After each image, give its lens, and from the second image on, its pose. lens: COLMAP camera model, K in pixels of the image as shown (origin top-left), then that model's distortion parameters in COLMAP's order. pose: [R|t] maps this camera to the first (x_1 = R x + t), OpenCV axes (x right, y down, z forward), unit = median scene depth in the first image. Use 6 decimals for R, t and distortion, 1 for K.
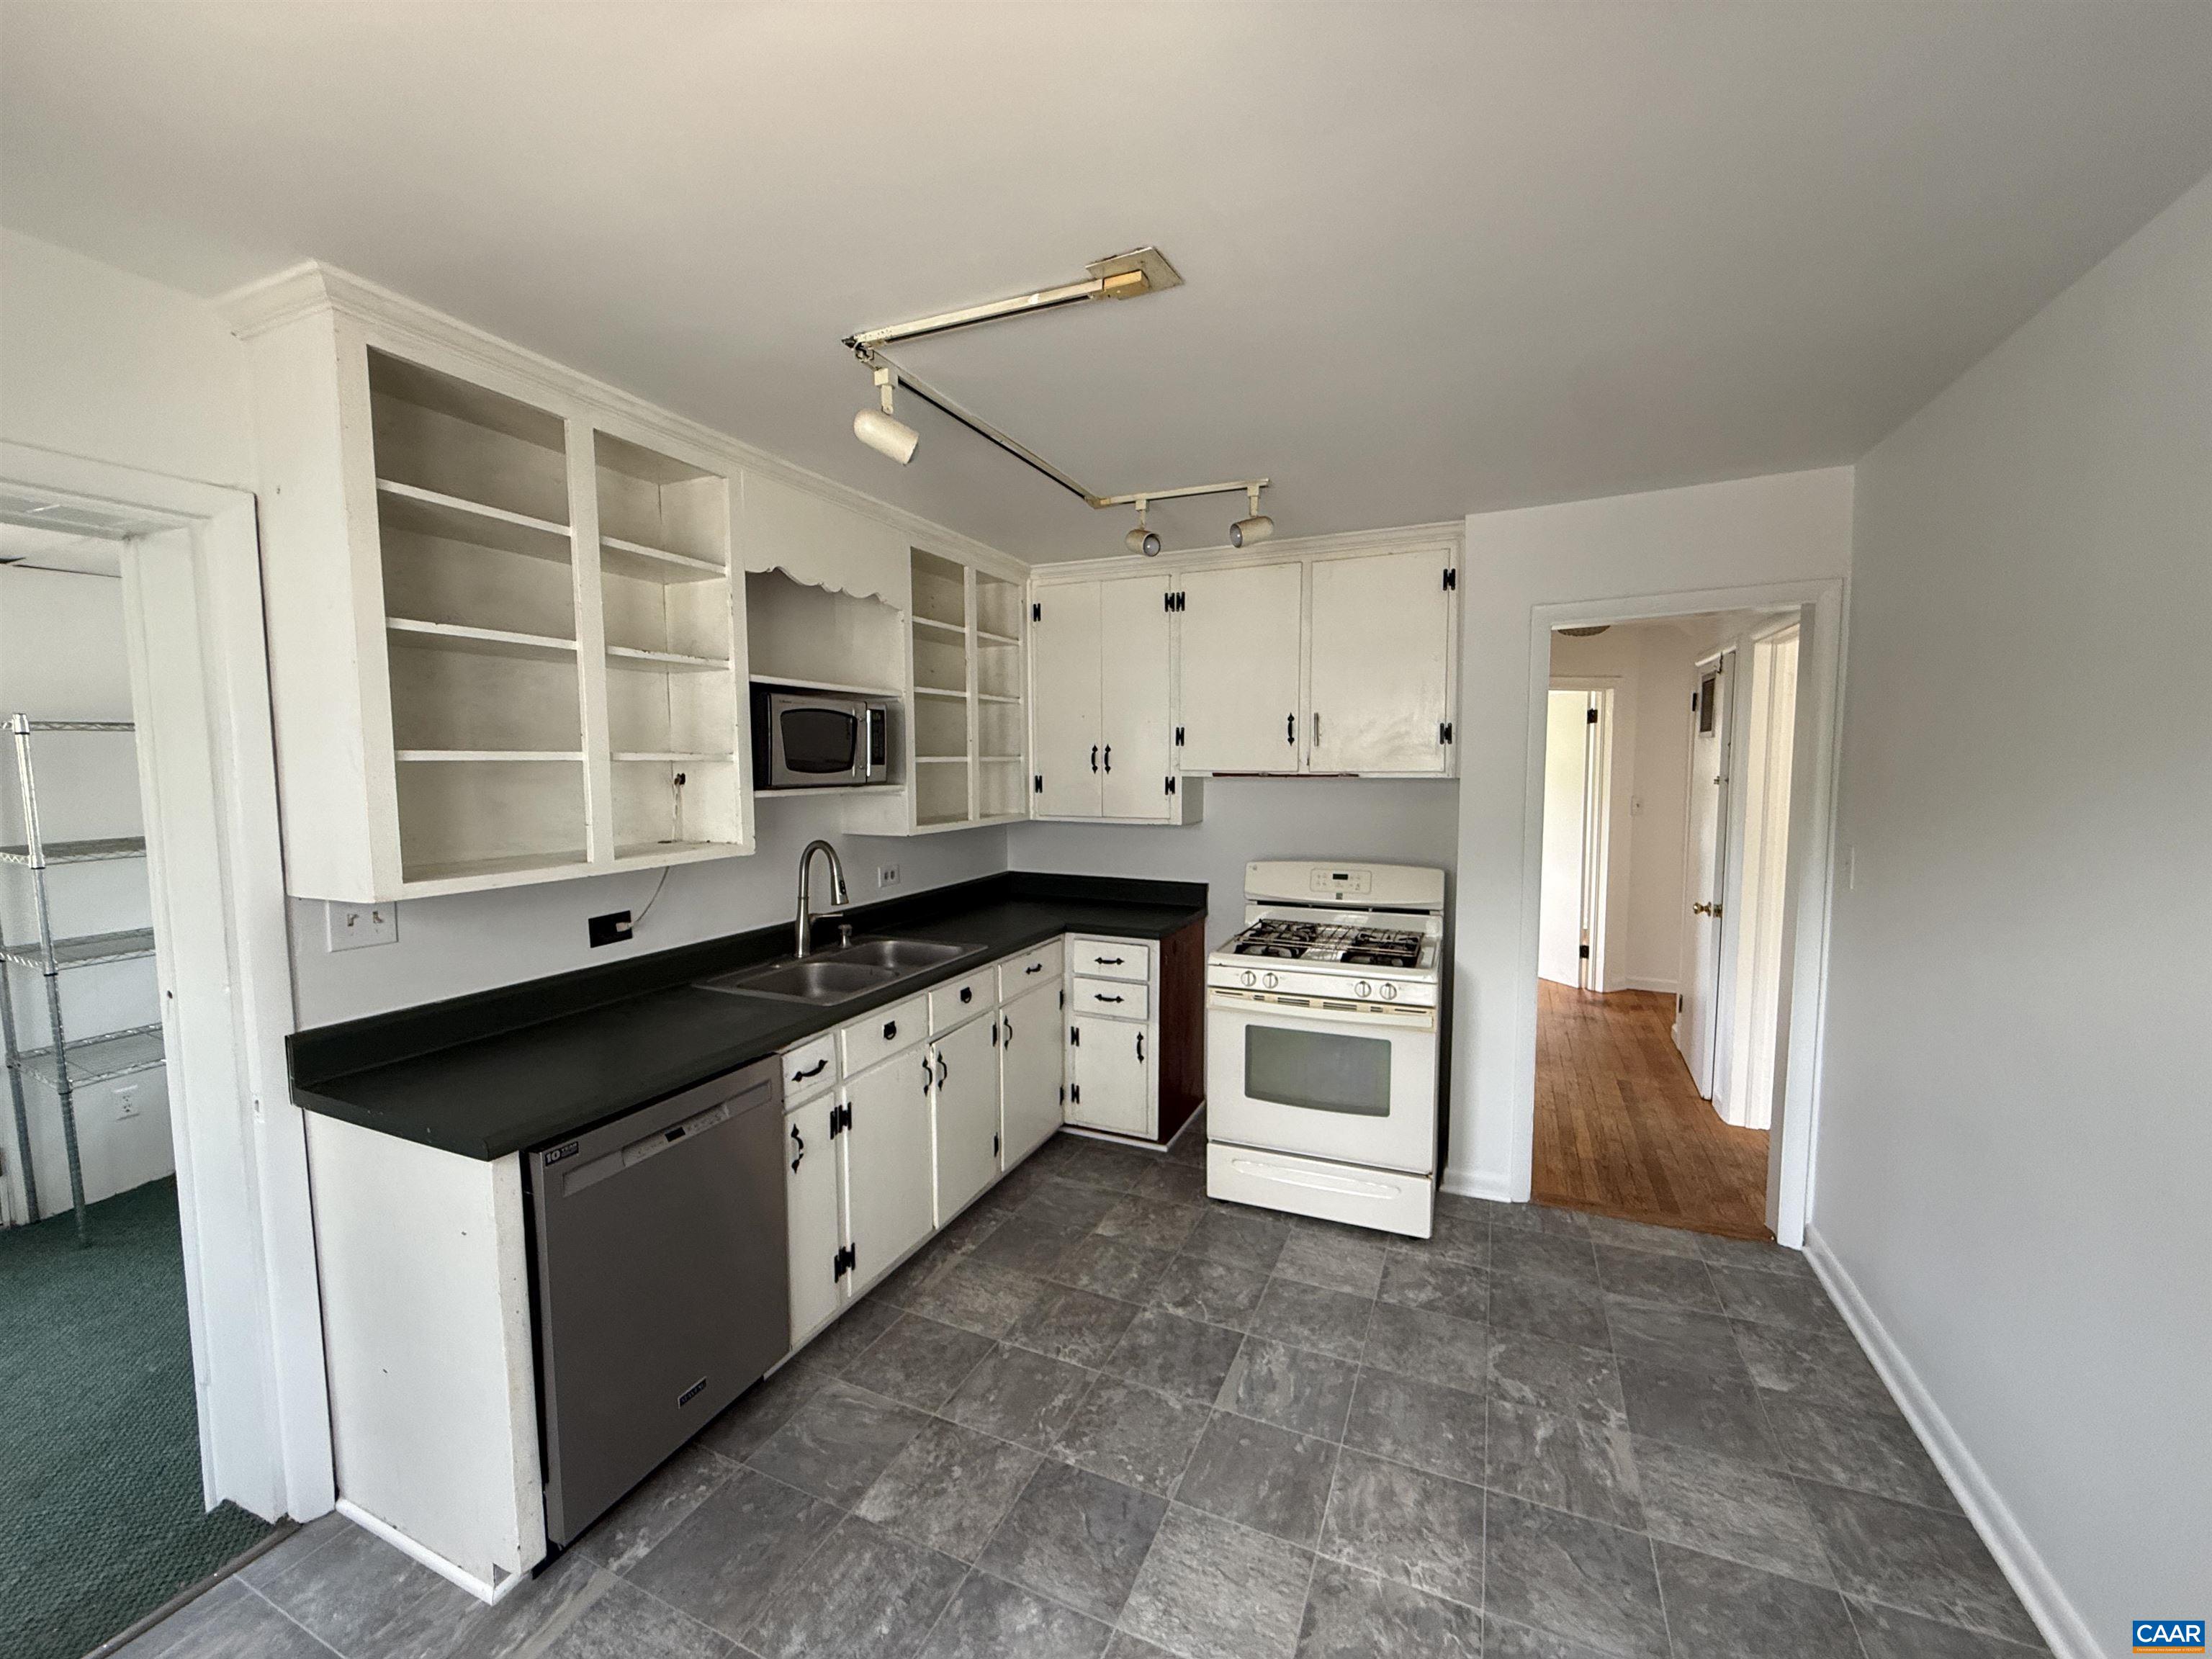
lens RADIAL K [[887.1, 0, 1097.9], [0, 887.1, 836.7], [0, 0, 1]] dist [-0.000717, 0.000503]
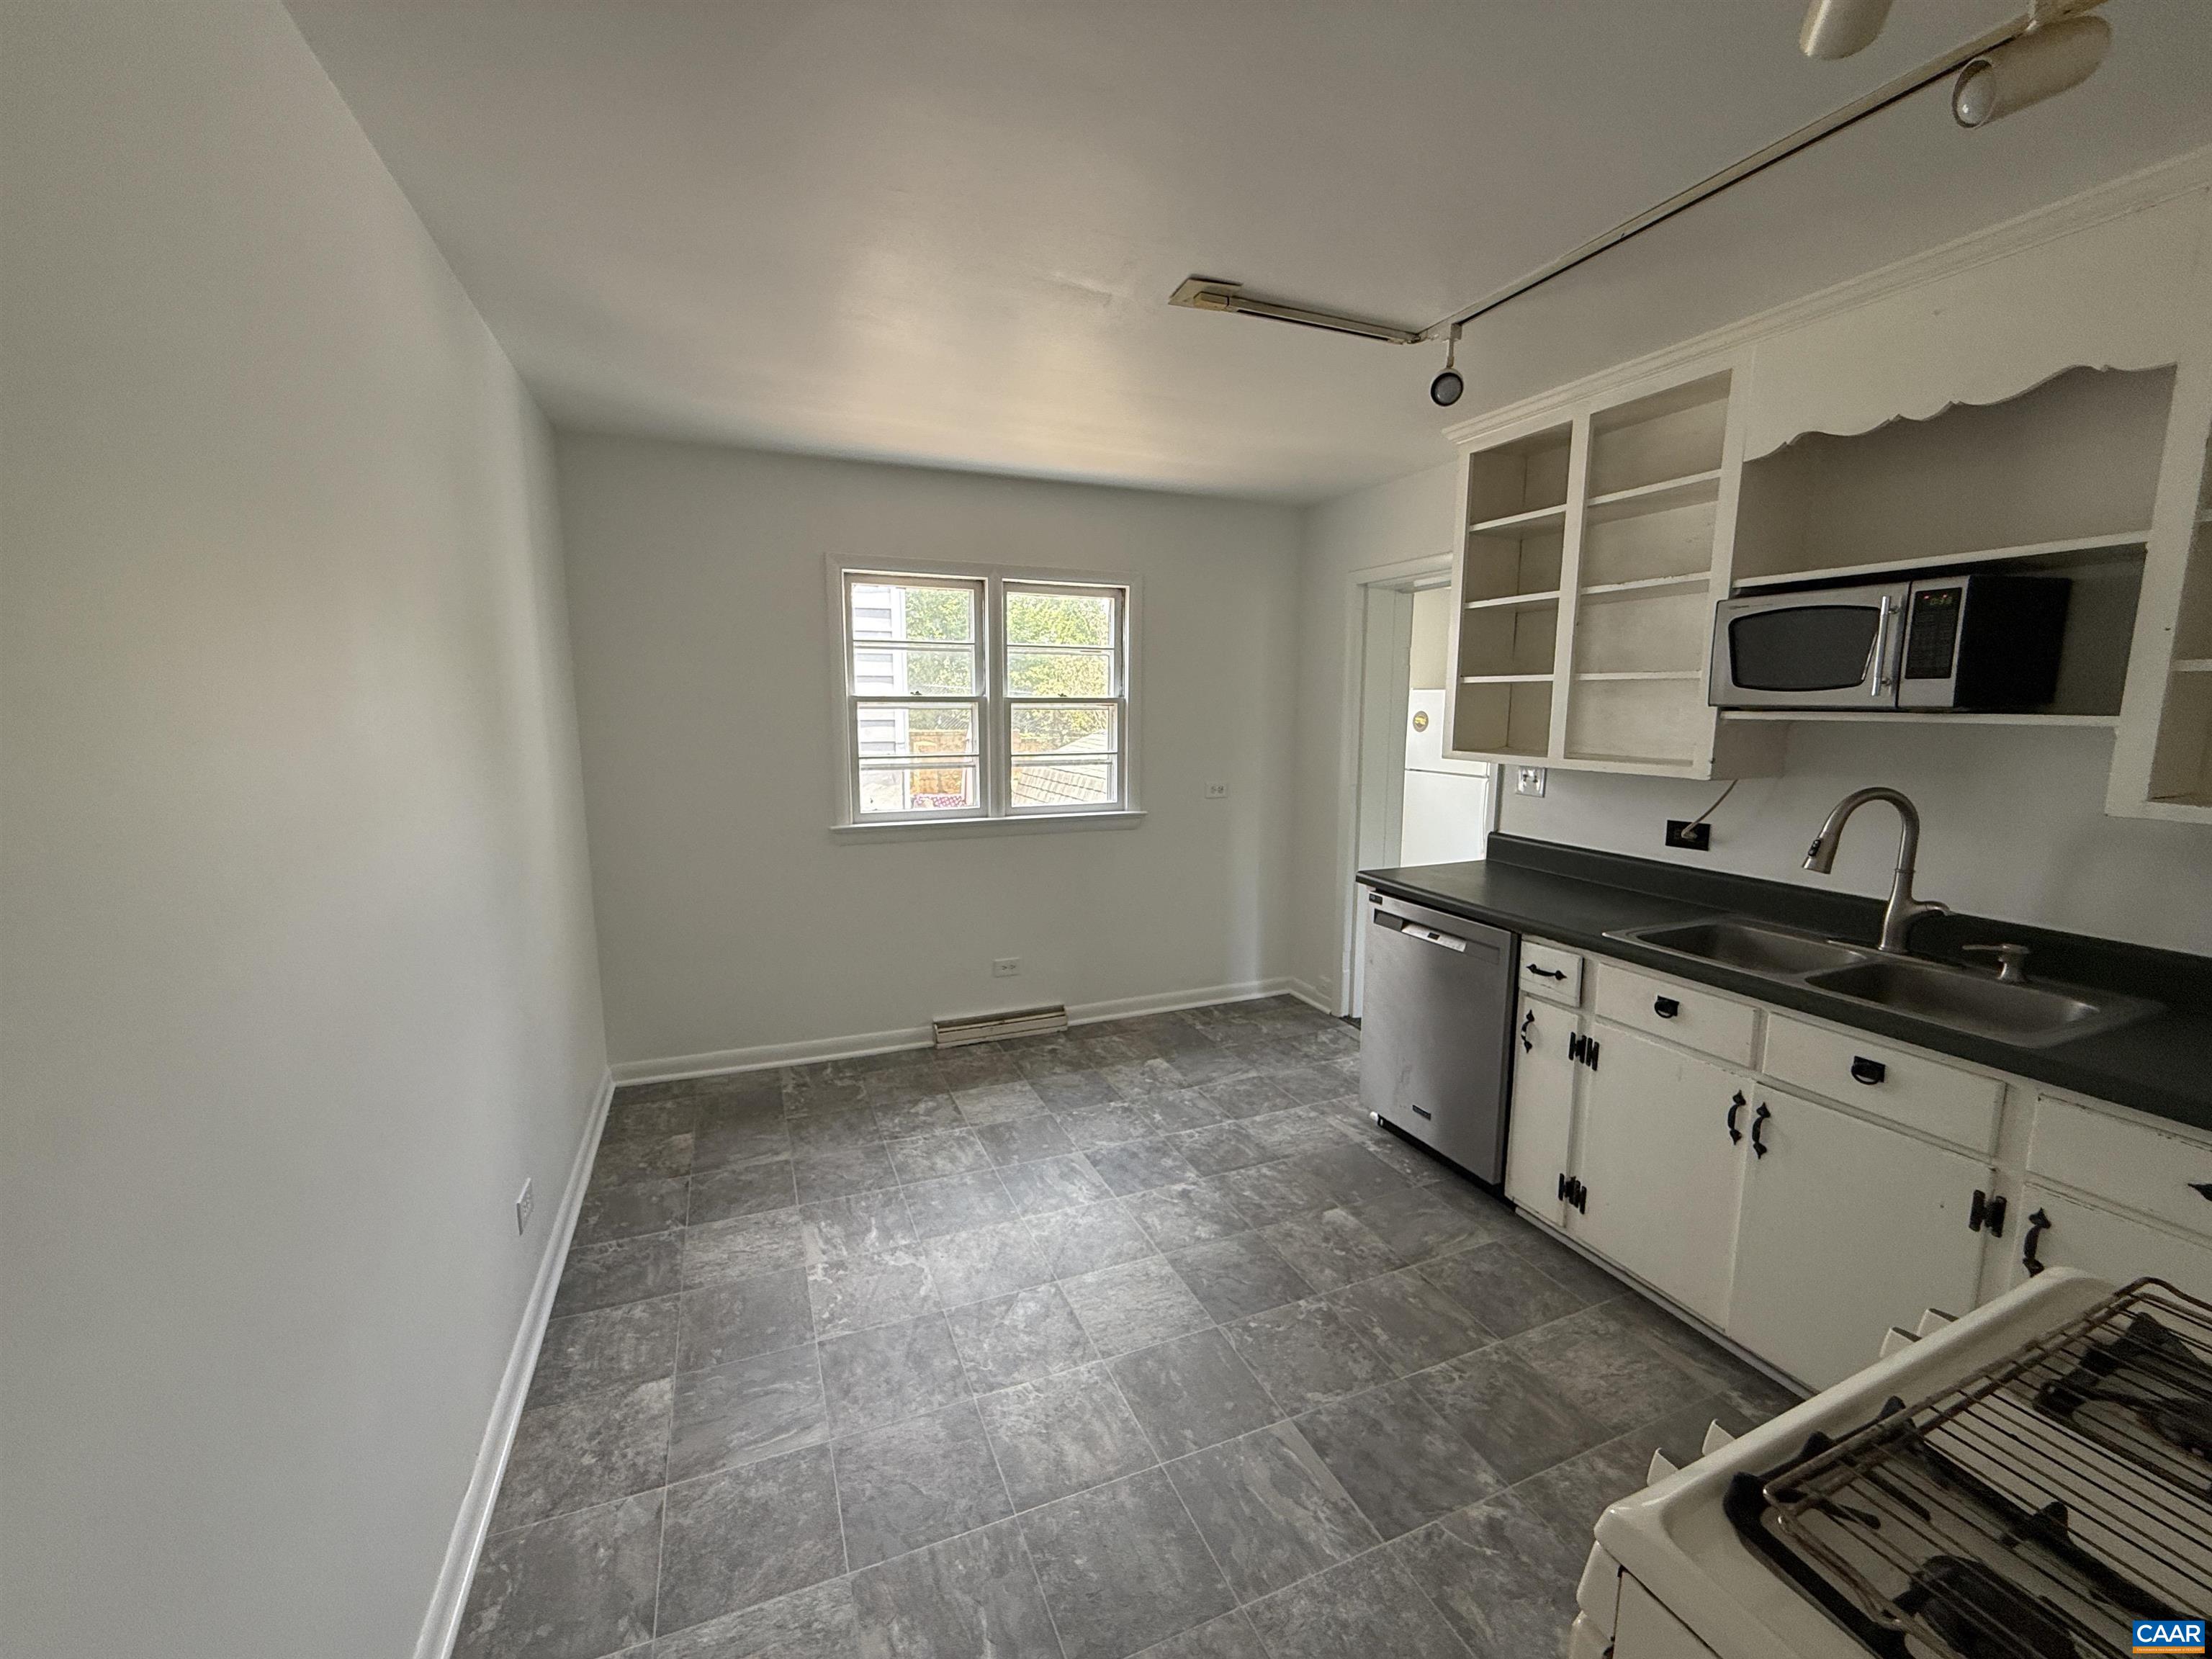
lens RADIAL K [[887.1, 0, 1097.8], [0, 887.1, 834.5], [0, 0, 1]] dist [-0.000717, 0.000503]
pose [[-0.687008, 0.111204, -0.718091, 0.878892], [-0.060117, 0.976135, 0.208680, -0.097511], [0.724159, 0.186534, -0.663927, 1.424665]]
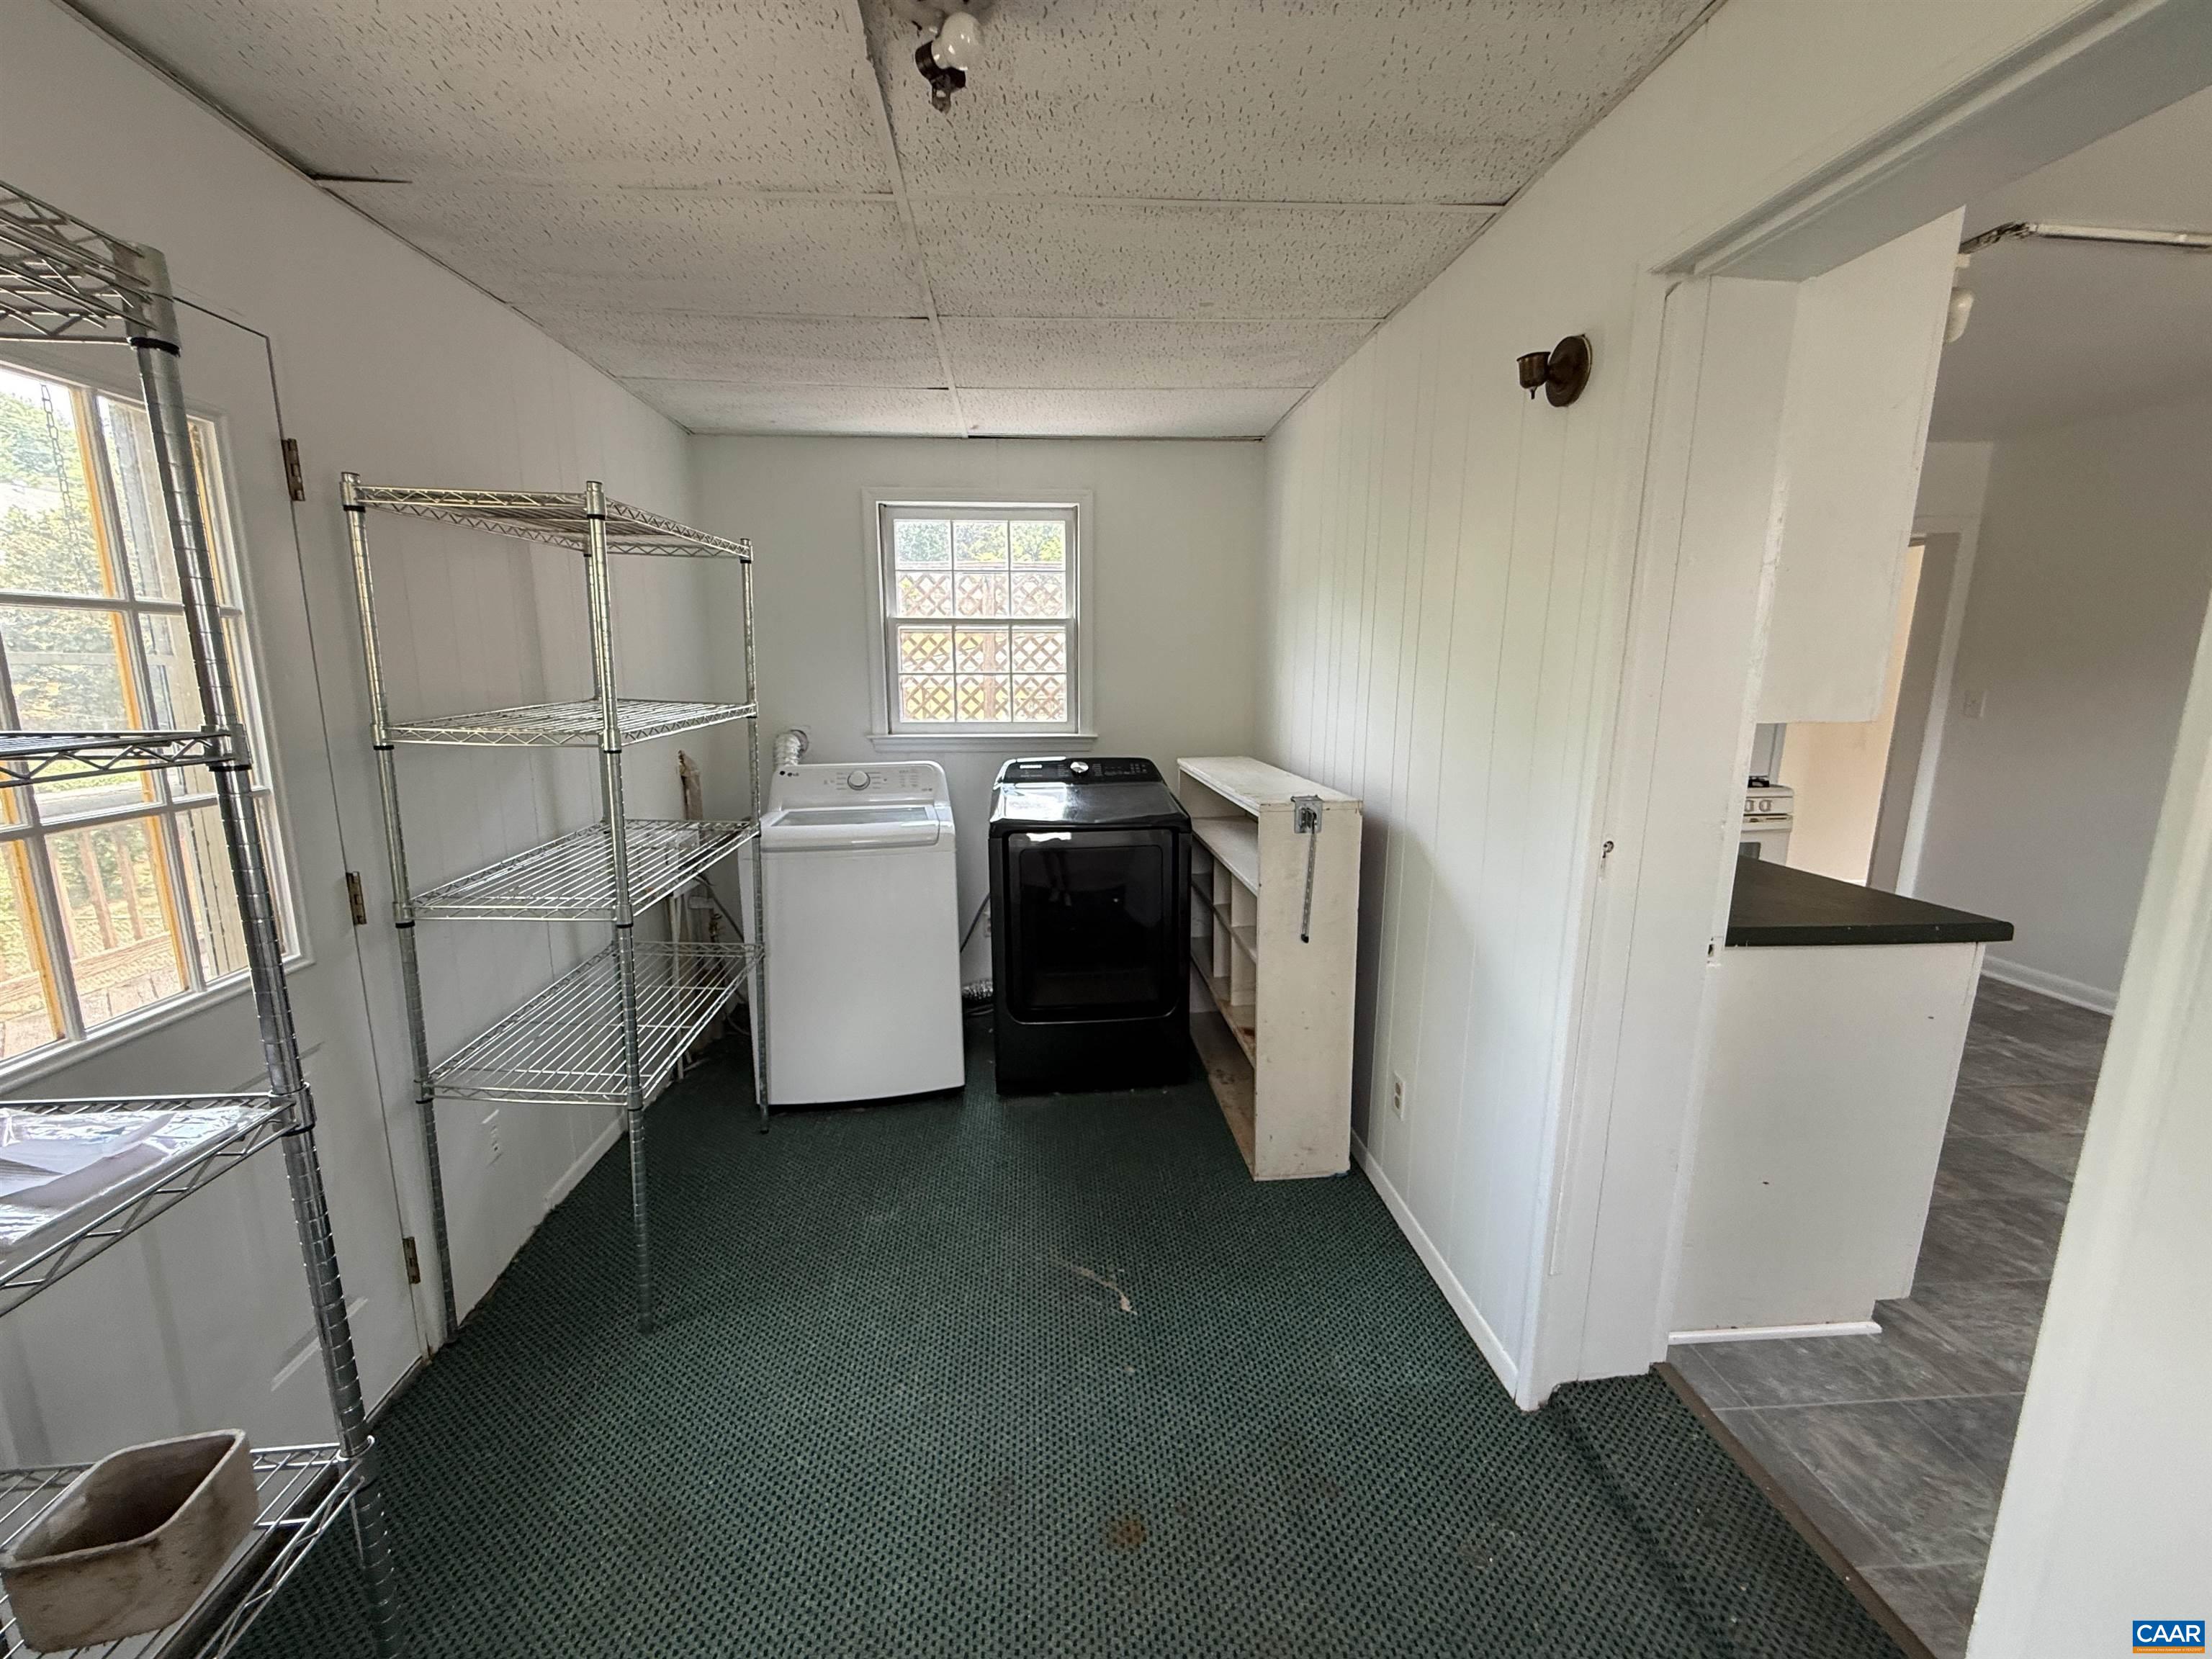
lens RADIAL K [[887.1, 0, 1094.3], [0, 887.1, 816.5], [0, 0, 1]] dist [-0.000717, 0.000503]
pose [[0.875633, -0.065830, 0.478469, -1.679592], [0.025405, 0.995574, 0.090484, 0.068140], [-0.482308, -0.067075, 0.873430, 0.441302]]
